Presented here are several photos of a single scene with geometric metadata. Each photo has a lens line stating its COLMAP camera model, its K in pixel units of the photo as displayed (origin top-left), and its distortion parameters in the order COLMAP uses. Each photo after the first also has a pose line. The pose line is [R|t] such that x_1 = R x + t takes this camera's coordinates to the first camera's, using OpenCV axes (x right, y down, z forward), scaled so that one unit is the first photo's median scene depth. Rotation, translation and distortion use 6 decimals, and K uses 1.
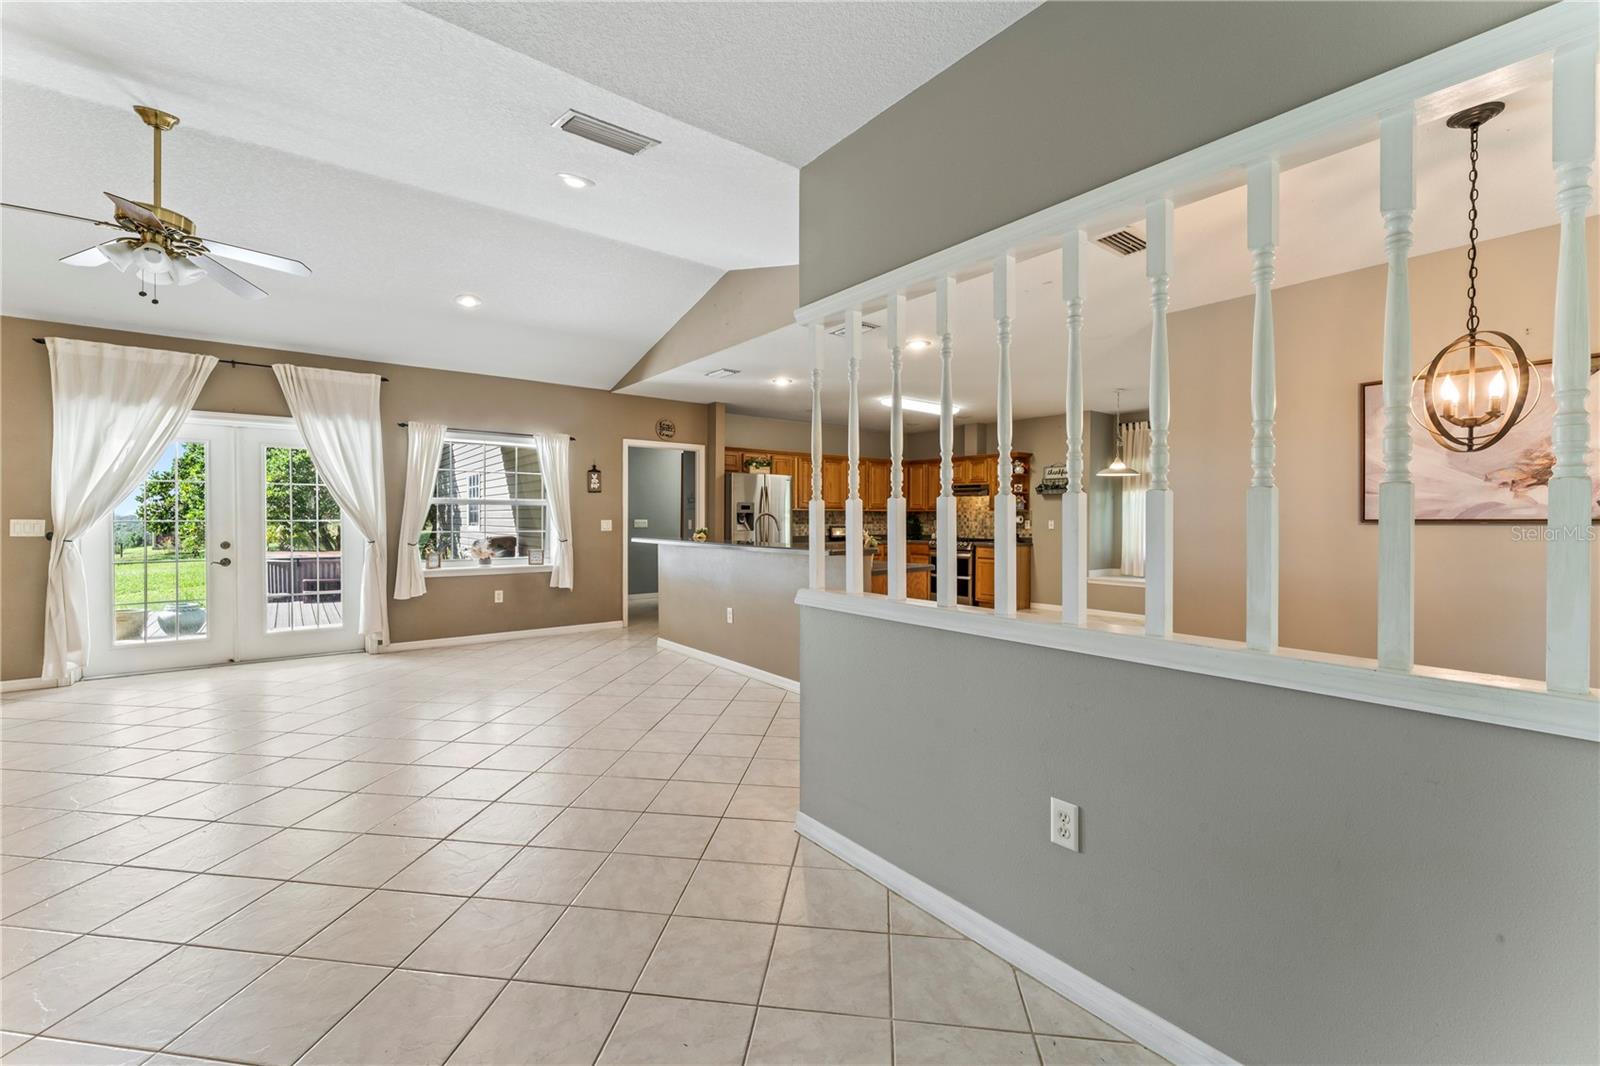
lens RADIAL K [[655.6, 0, 796.3], [0, 655.6, 525.8], [0, 0, 1]] dist [-0.000279, 0.000035]
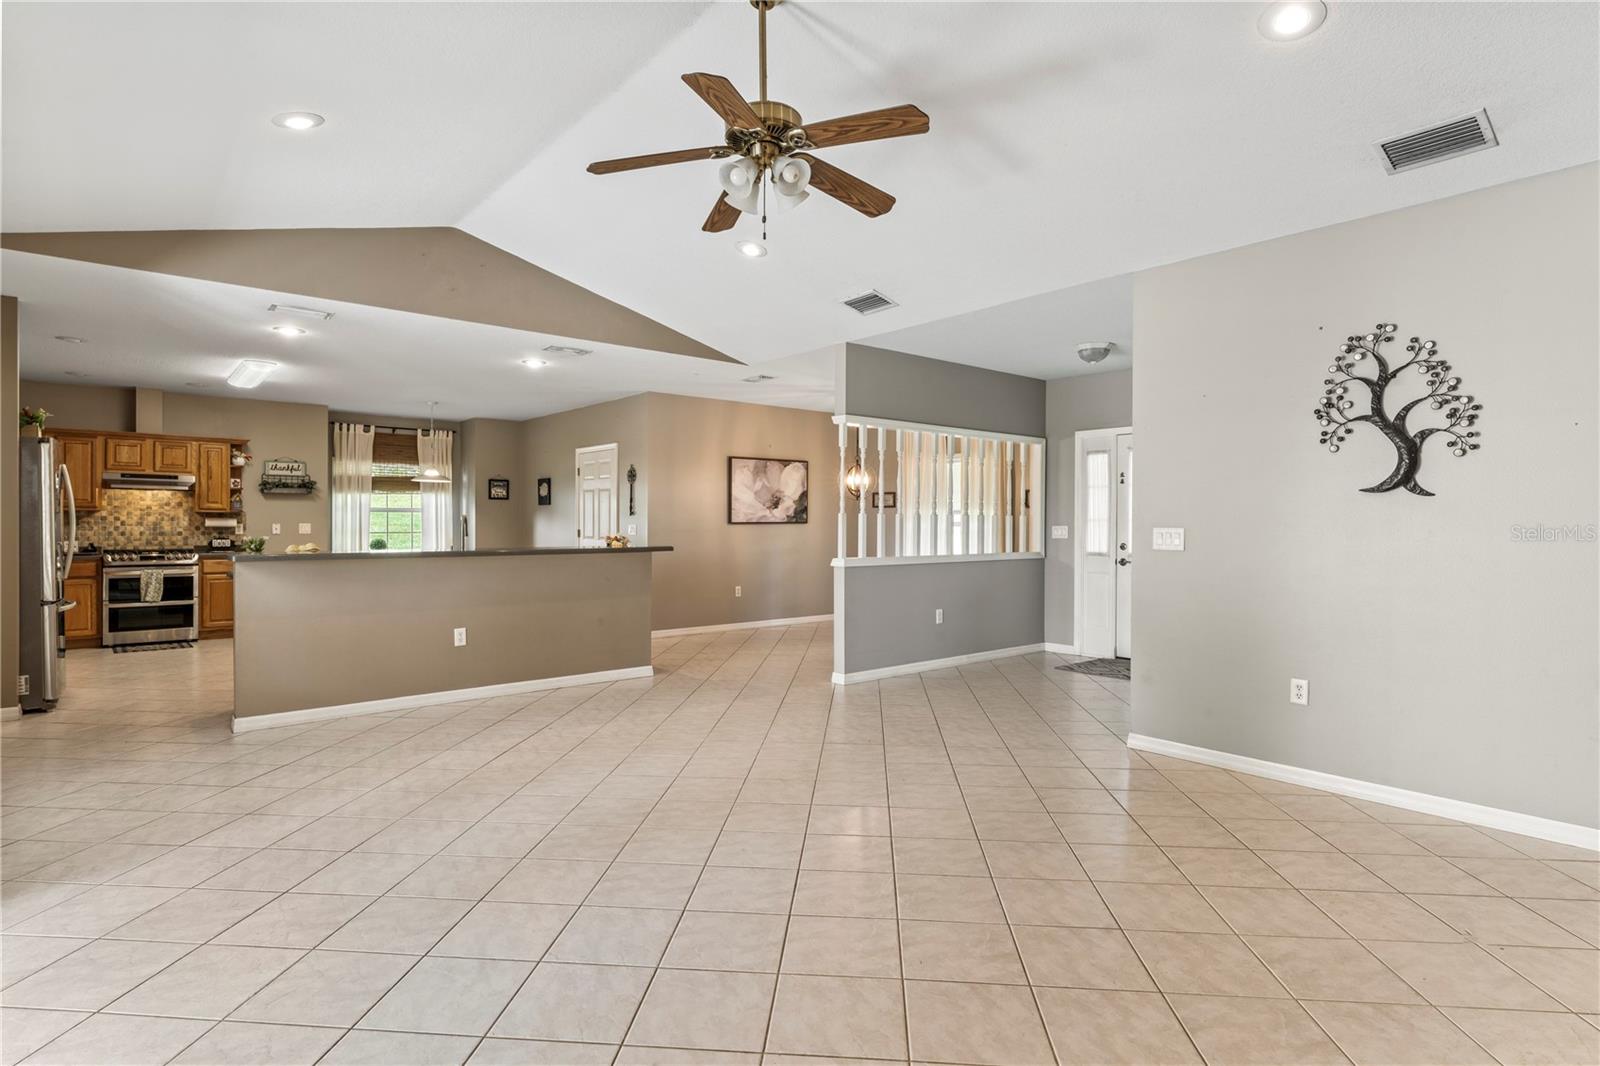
lens RADIAL K [[824.0, 0, 791.6], [0, 824.0, 525.5], [0, 0, 1]] dist [0.001839, 0.001289]
pose [[-0.037443, -0.005611, 0.999283, -0.874696], [0.010378, 0.999928, 0.006003, -0.006492], [-0.999245, 0.010595, -0.037382, 0.452527]]
